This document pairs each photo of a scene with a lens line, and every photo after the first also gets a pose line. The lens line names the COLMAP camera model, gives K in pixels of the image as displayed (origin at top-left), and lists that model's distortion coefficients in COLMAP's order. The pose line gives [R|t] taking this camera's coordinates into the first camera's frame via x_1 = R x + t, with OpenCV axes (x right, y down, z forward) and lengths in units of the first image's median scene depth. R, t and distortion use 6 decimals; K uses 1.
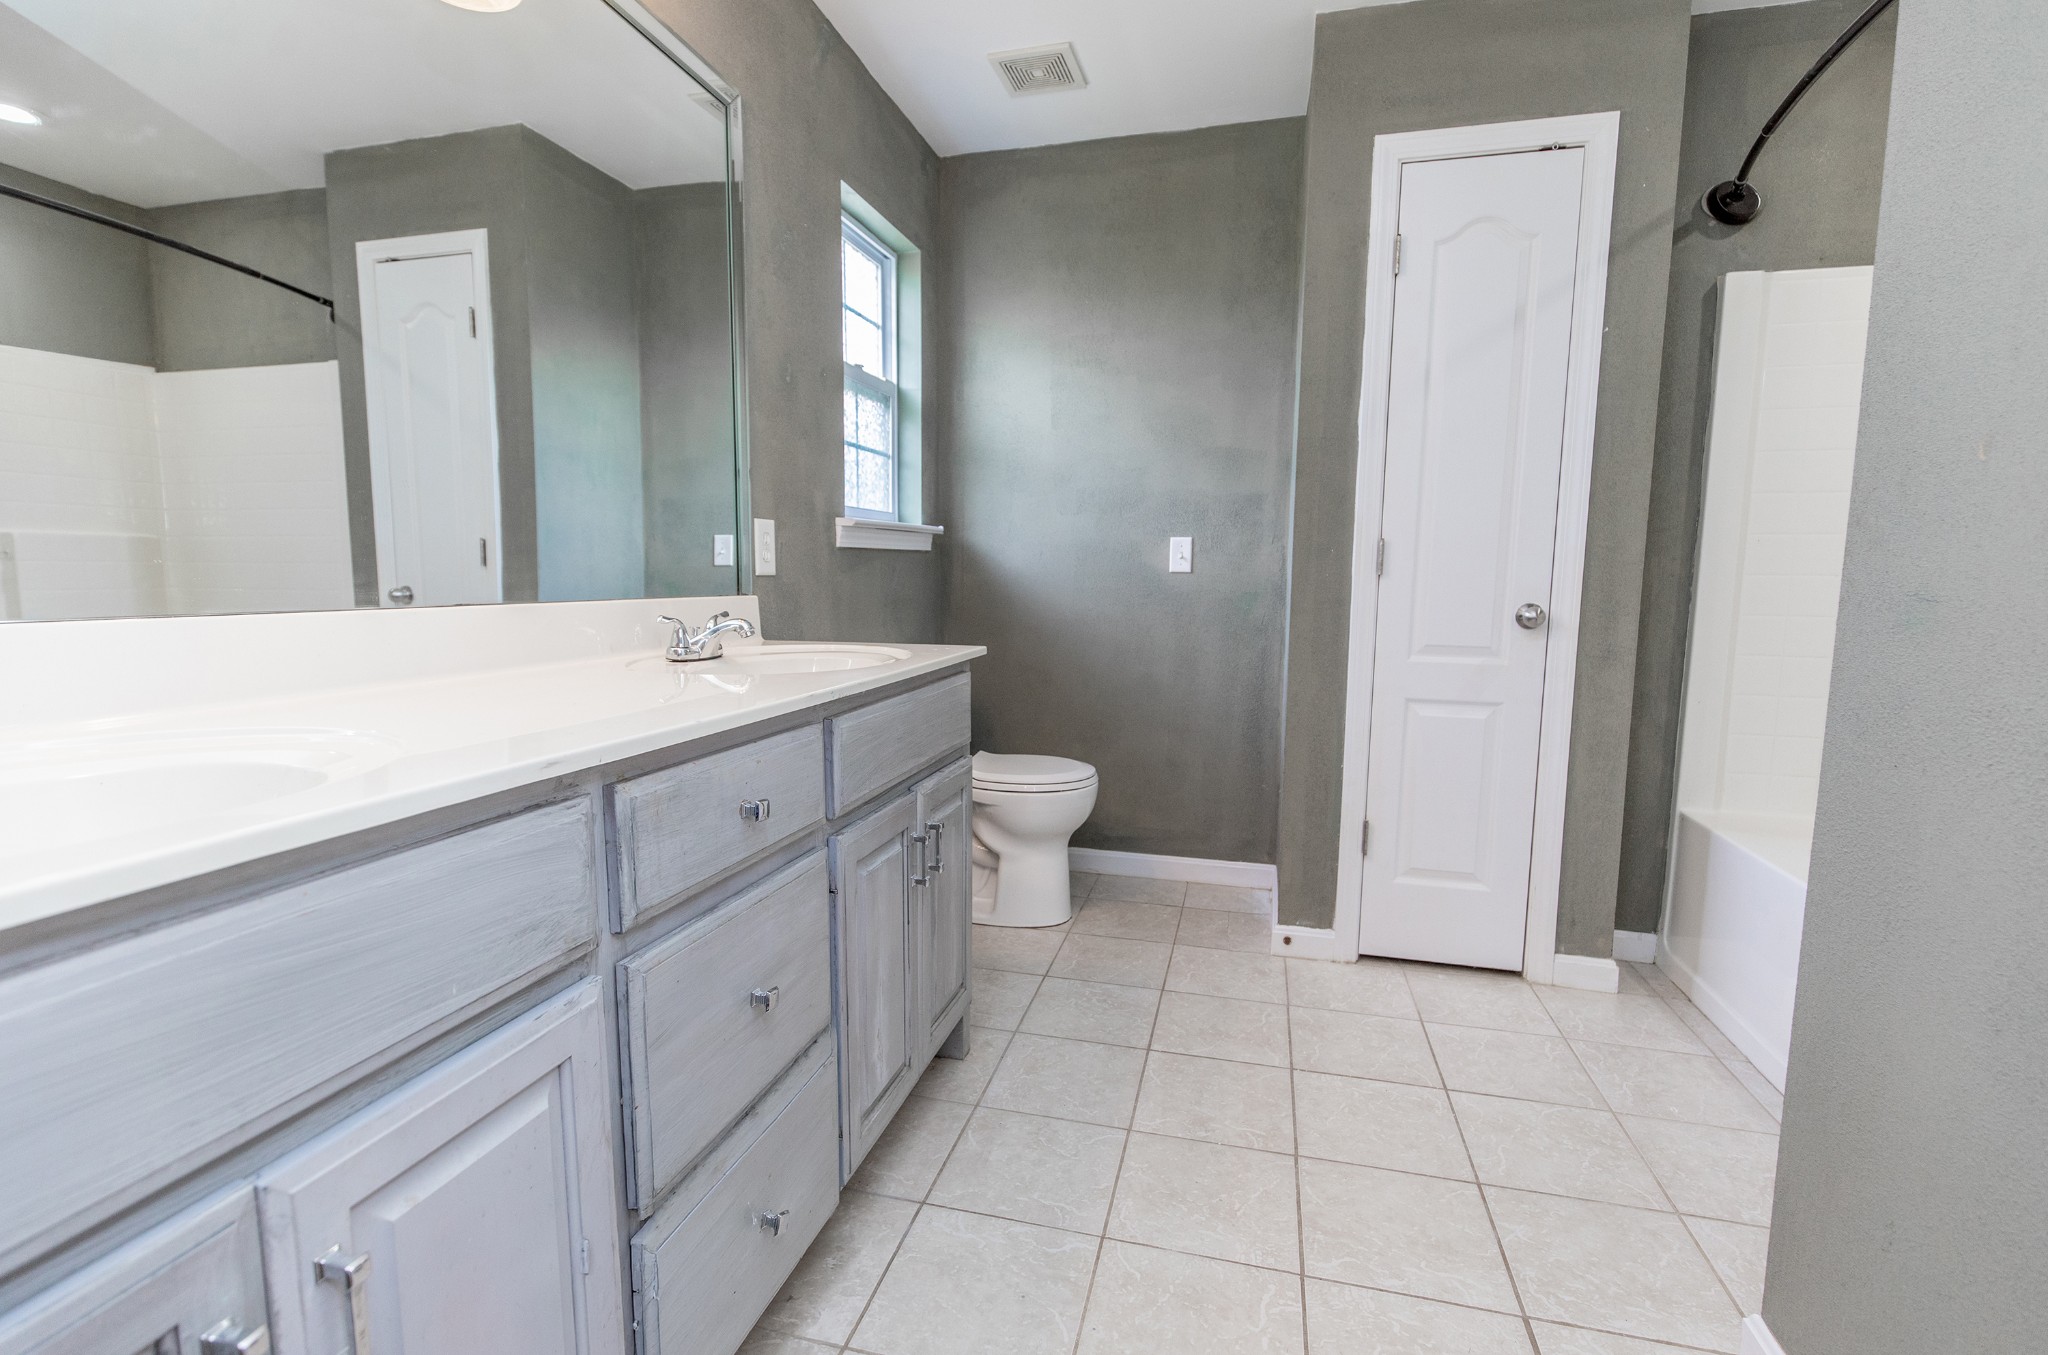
lens RADIAL K [[932.8, 0, 1025.4], [0, 932.8, 679.3], [0, 0, 1]] dist [0.001543, 0.000040]
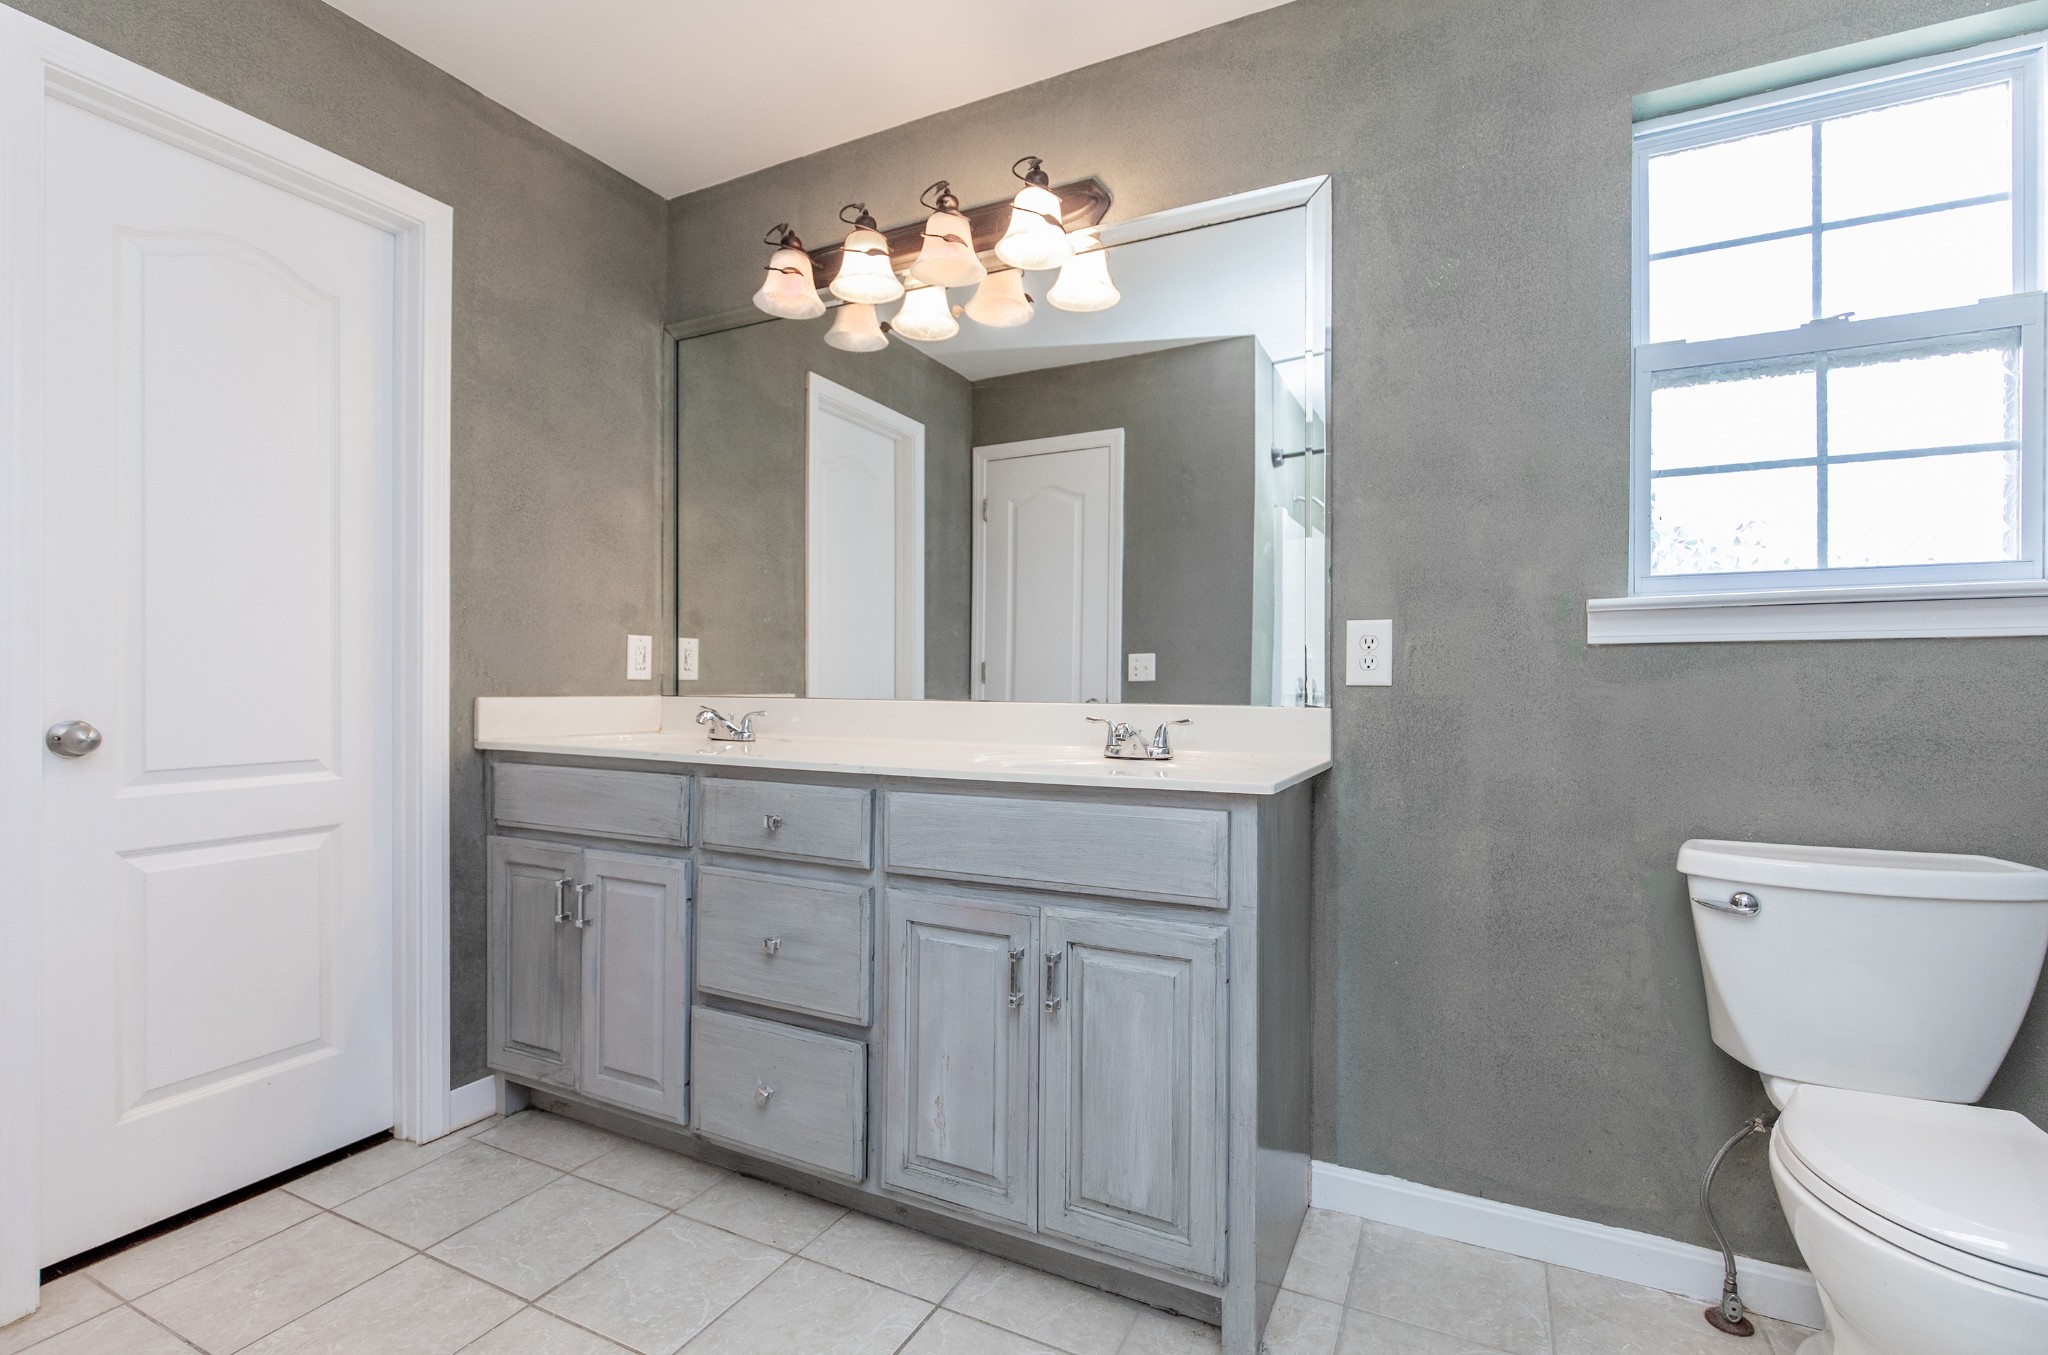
lens RADIAL K [[932.8, 0, 1023.9], [0, 932.8, 682.3], [0, 0, 1]] dist [0.001543, 0.000040]
pose [[-0.206657, -0.019262, -0.978224, 0.613047], [-0.124061, 0.992252, 0.006671, -0.082913], [0.970516, 0.122738, -0.207446, 0.881482]]
